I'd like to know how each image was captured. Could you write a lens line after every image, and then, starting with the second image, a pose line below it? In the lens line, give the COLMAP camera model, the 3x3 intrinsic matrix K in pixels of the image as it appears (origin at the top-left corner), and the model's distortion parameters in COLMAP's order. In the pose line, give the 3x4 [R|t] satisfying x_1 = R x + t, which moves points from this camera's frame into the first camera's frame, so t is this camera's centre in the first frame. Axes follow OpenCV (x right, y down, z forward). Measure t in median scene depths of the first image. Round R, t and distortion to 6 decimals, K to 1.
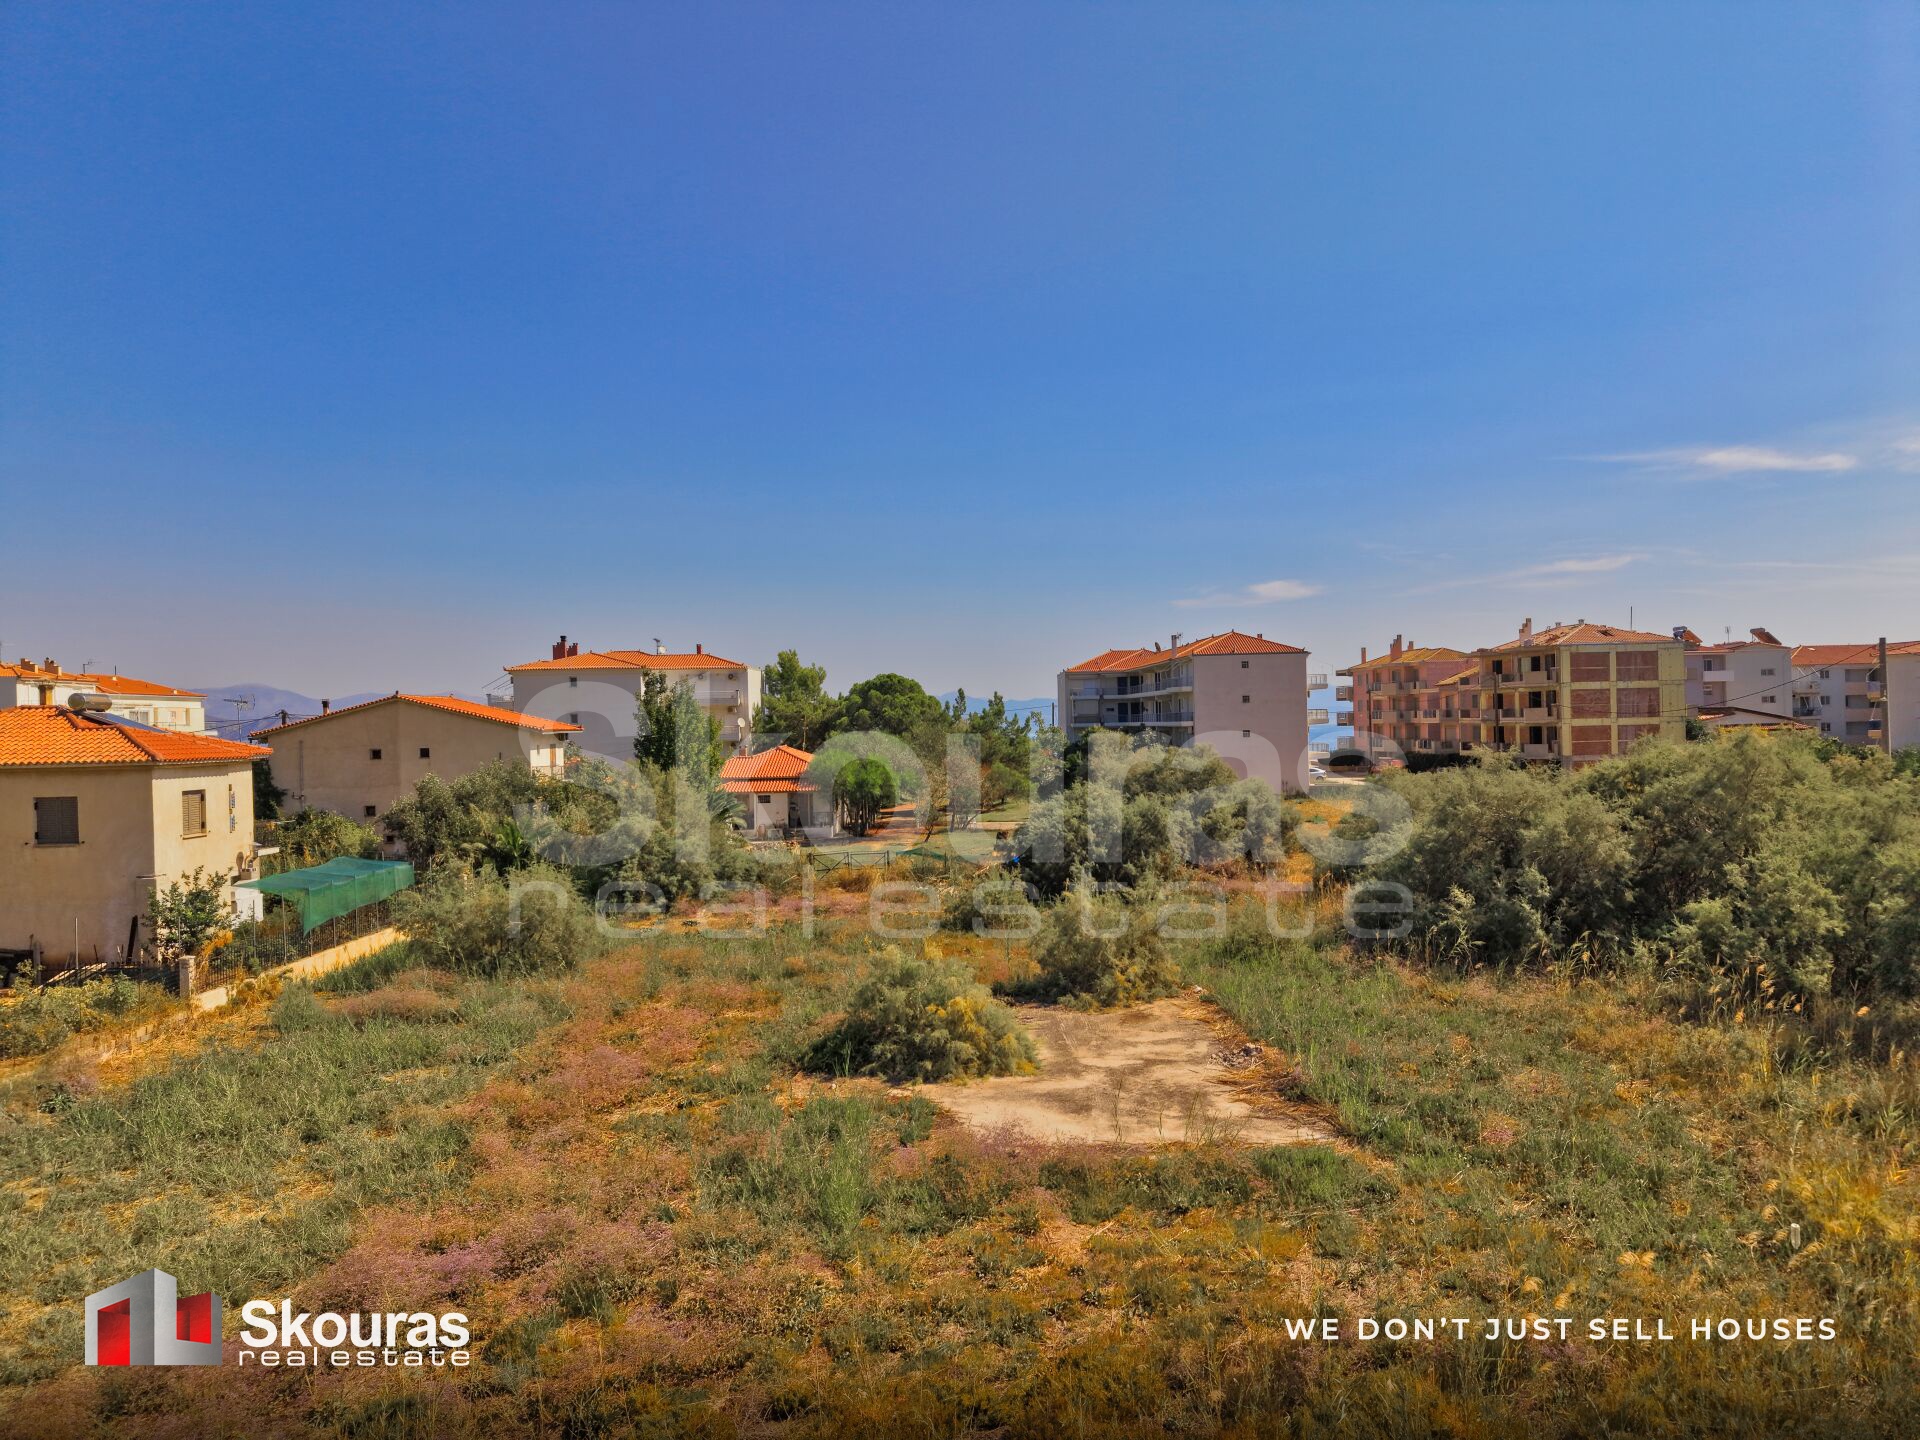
lens RADIAL K [[1287.1, 0, 968.6], [0, 1287.1, 727.5], [0, 0, 1]] dist [0.031664, -0.022593]
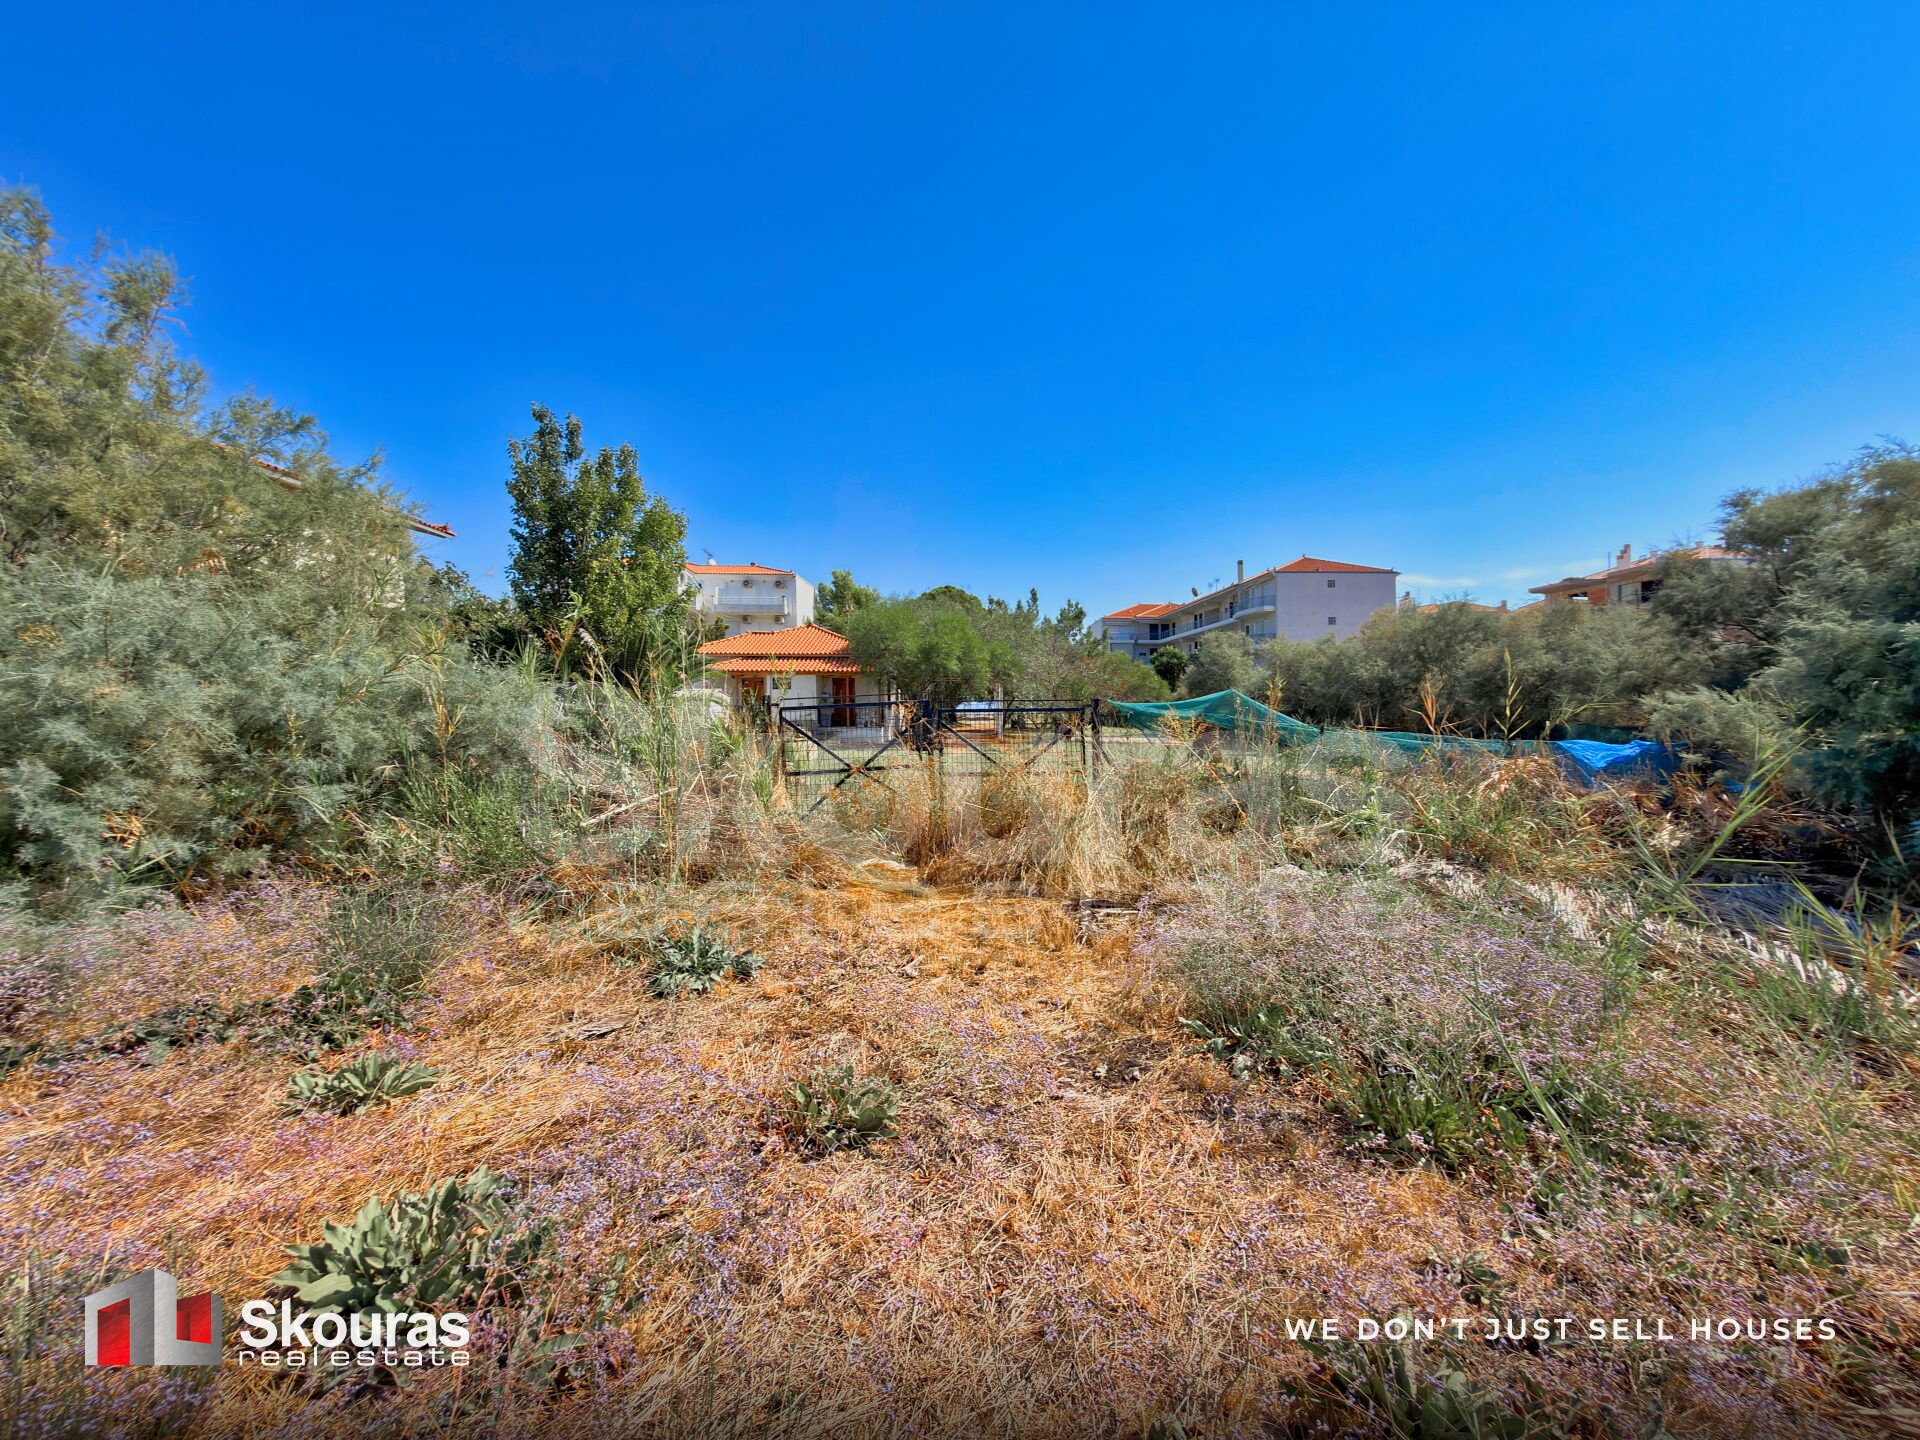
lens RADIAL K [[765.4, 0, 957.4], [0, 765.4, 716.7], [0, 0, 1]] dist [0.003556, 0.000144]
pose [[0.999677, 0.020927, -0.014439, -0.045613], [-0.020896, 0.999779, 0.002264, 0.052562], [0.014484, -0.001962, 0.999893, 0.452117]]
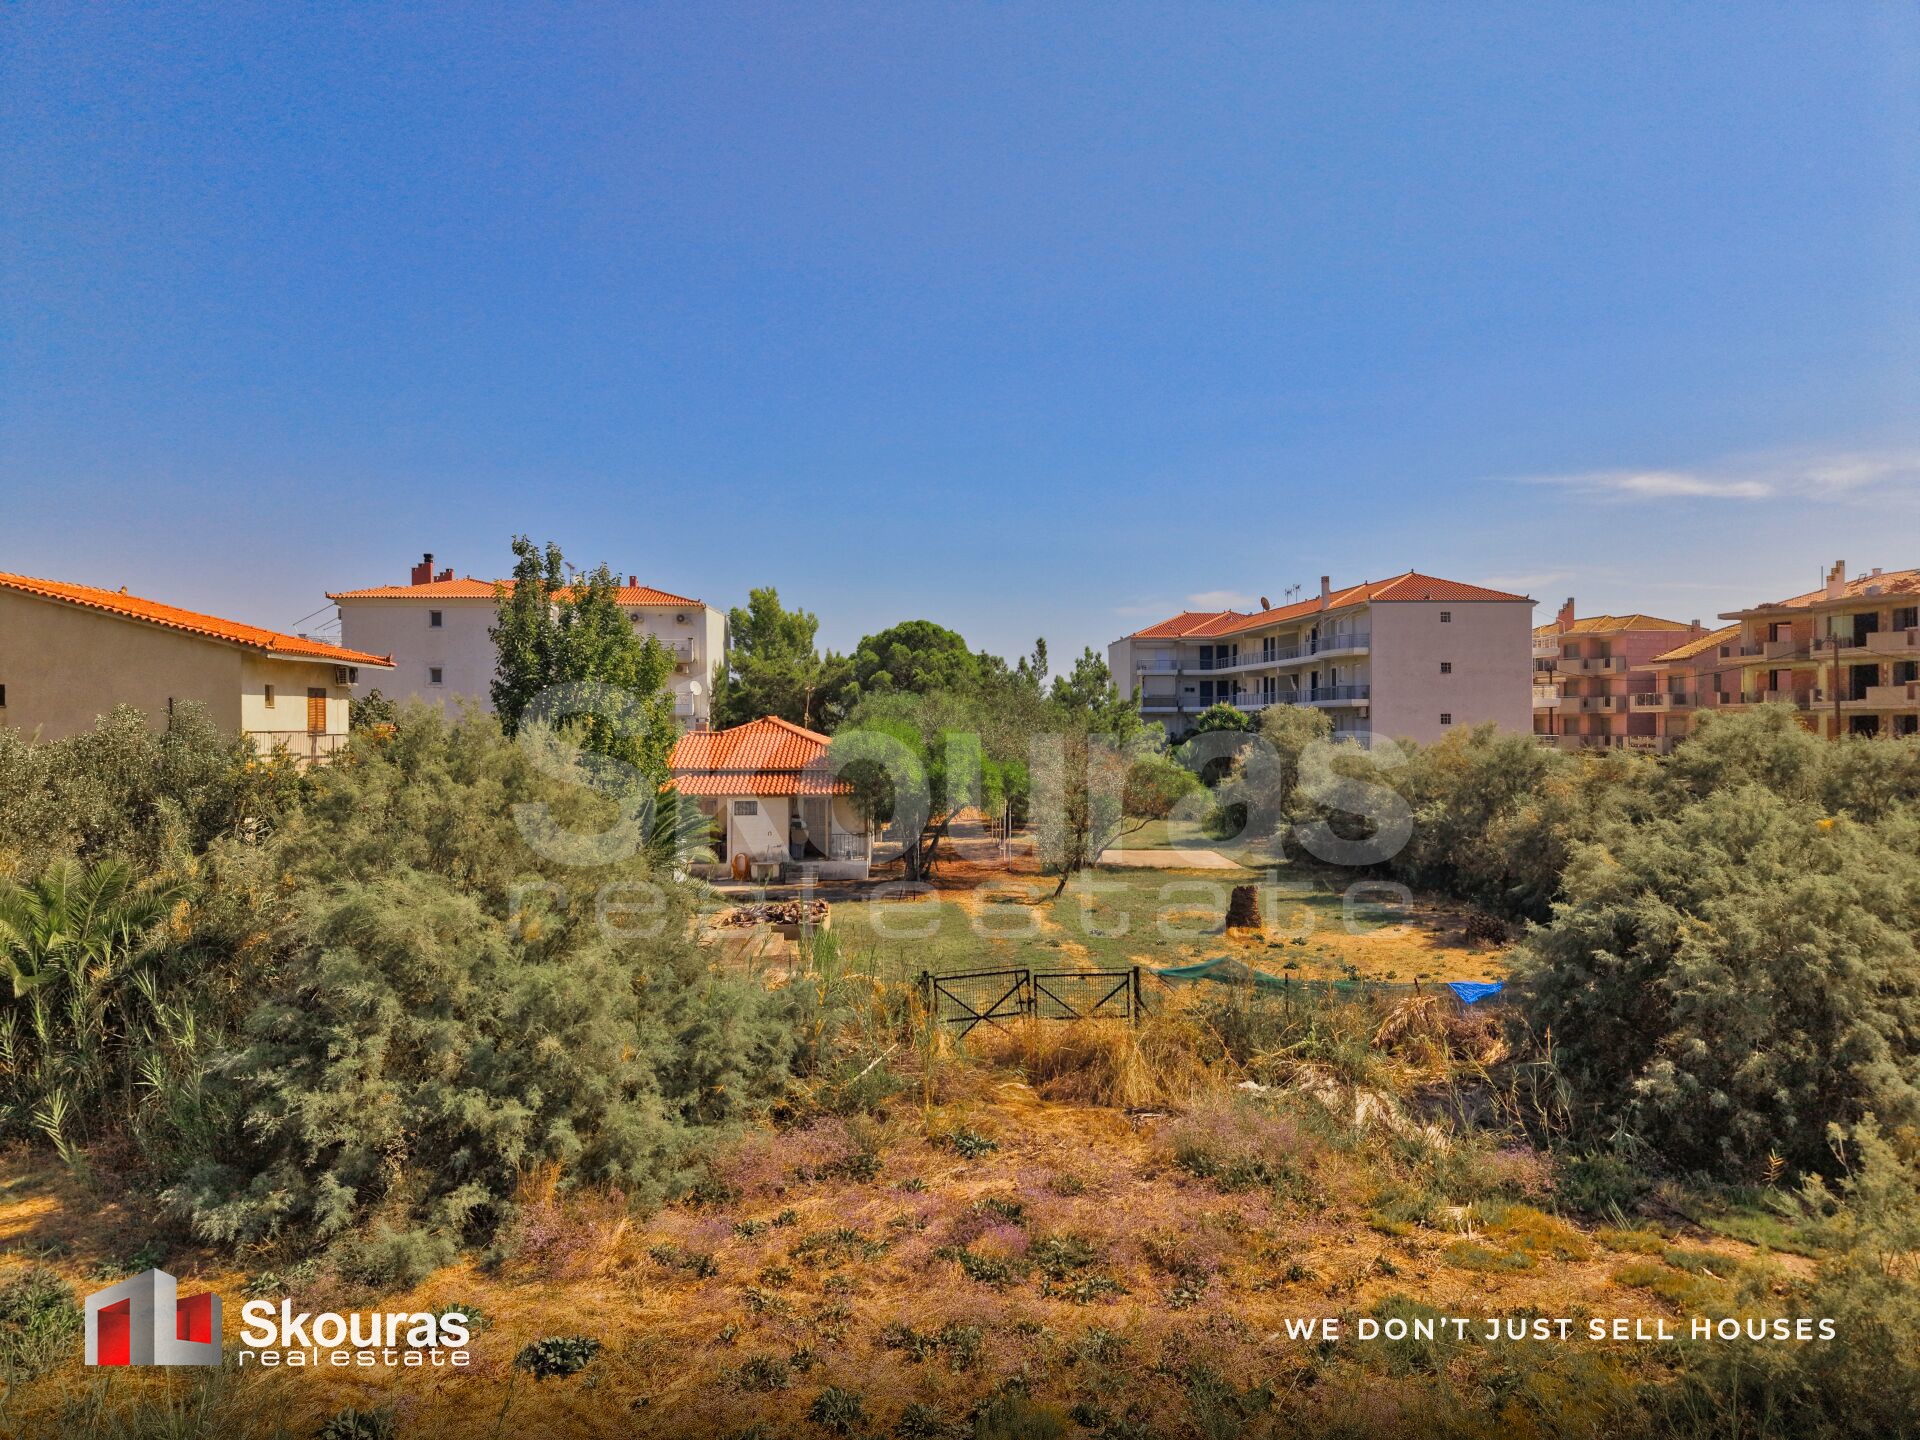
lens RADIAL K [[1287.1, 0, 952.8], [0, 1287.1, 719.5], [0, 0, 1]] dist [0.031664, -0.022593]
pose [[0.999209, 0.017809, 0.035546, -0.068069], [-0.017506, 0.999808, -0.008796, 0.015889], [-0.035696, 0.008167, 0.999329, 0.335384]]
